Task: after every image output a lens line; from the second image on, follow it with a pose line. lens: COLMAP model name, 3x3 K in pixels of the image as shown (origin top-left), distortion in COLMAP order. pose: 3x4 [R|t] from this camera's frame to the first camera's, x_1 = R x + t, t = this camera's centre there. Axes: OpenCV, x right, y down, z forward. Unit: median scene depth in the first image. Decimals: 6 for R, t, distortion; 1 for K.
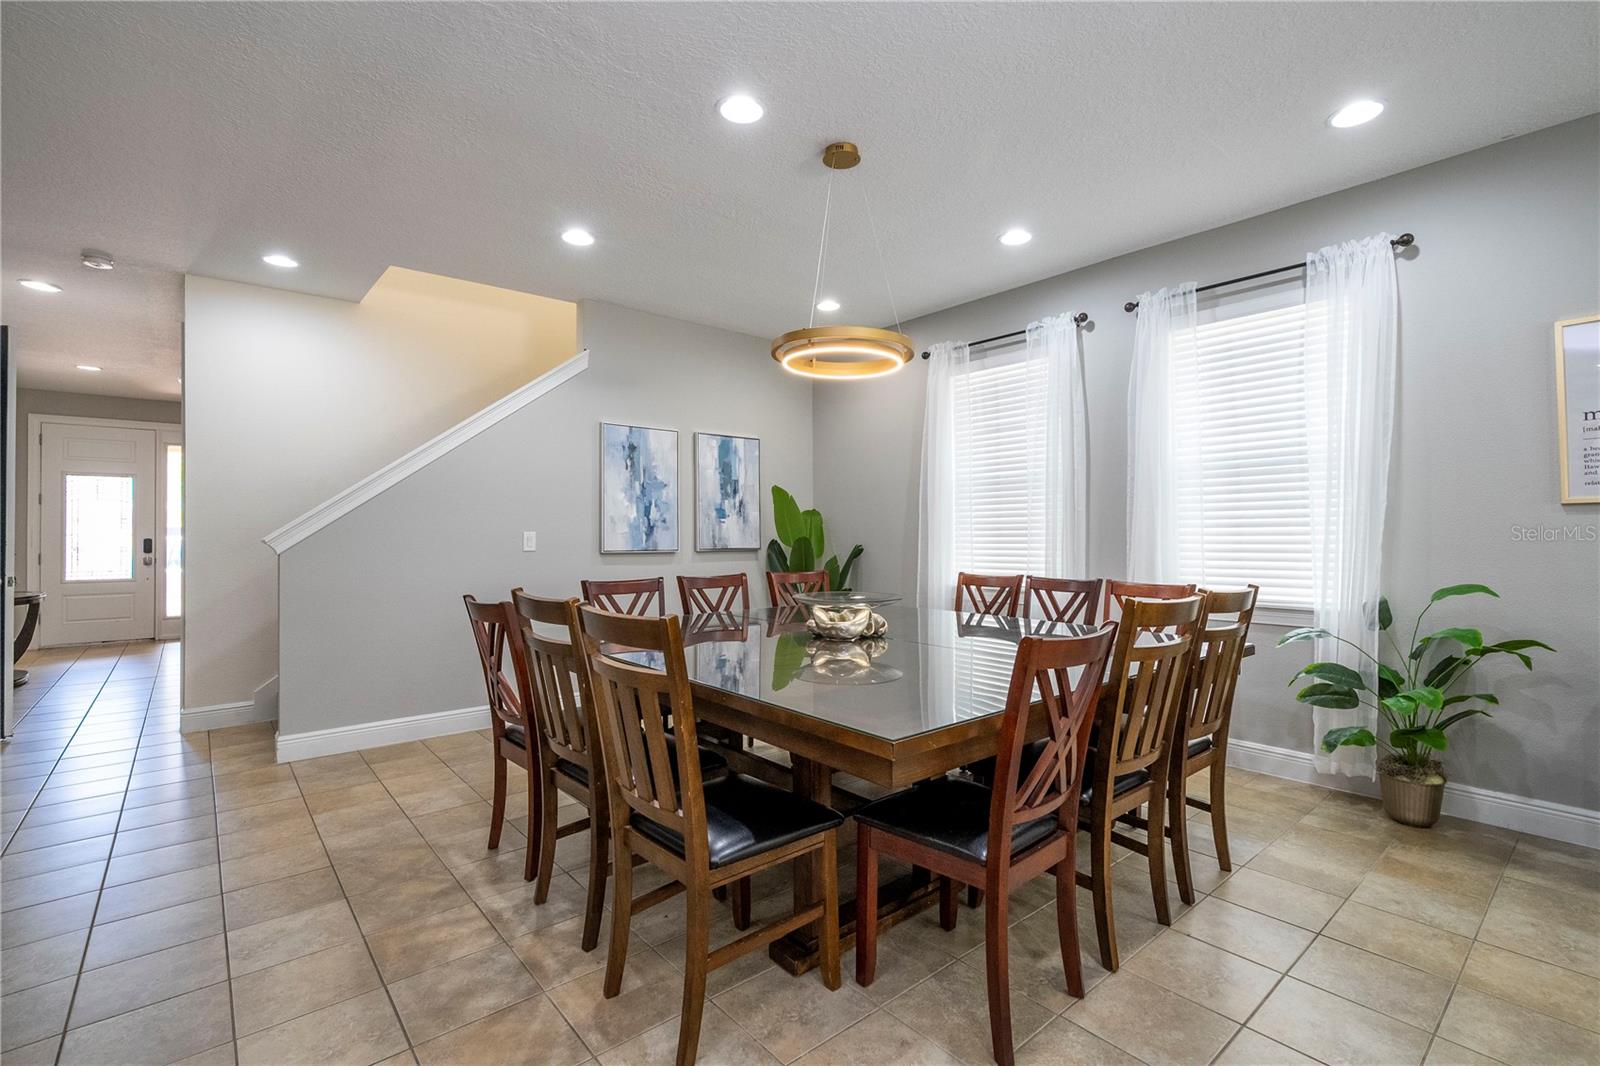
lens RADIAL K [[728.6, 0, 811.1], [0, 728.6, 528.9], [0, 0, 1]] dist [-0.002460, 0.000357]
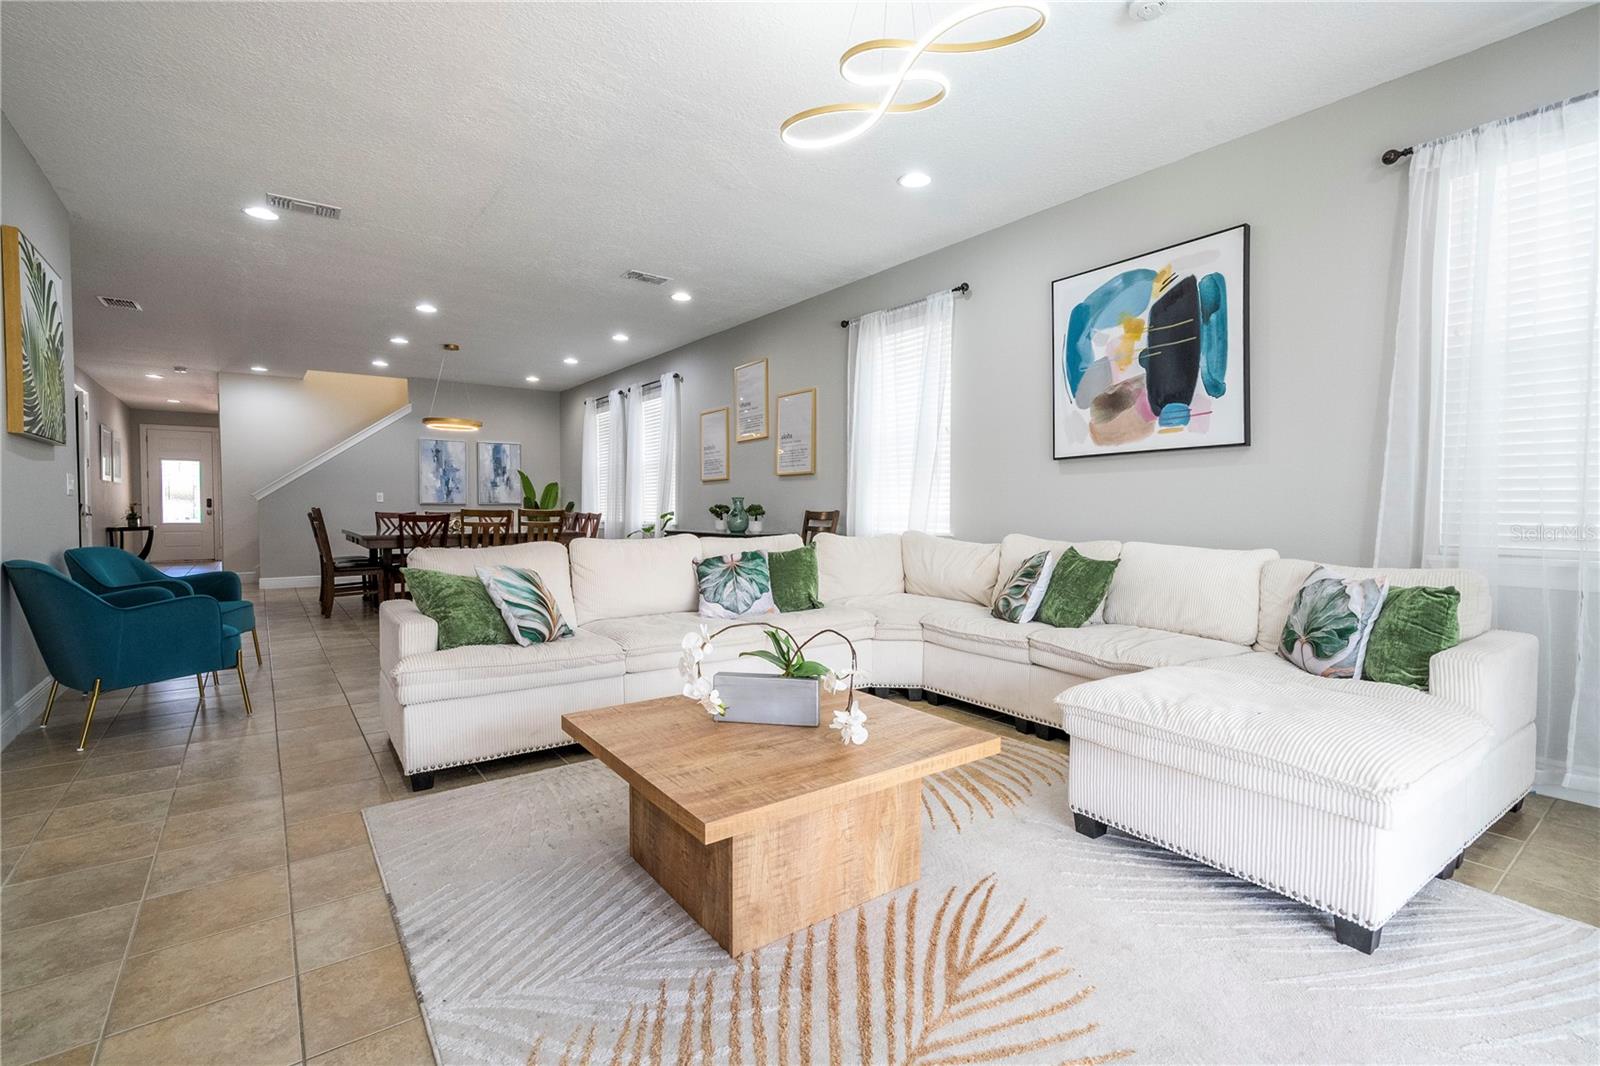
lens RADIAL K [[728.6, 0, 808.2], [0, 728.6, 530.8], [0, 0, 1]] dist [-0.002460, 0.000357]
pose [[0.998335, 0.008989, -0.056978, 0.844417], [-0.006576, 0.999079, 0.042396, 0.014106], [0.057307, -0.041951, 0.997475, -0.893712]]
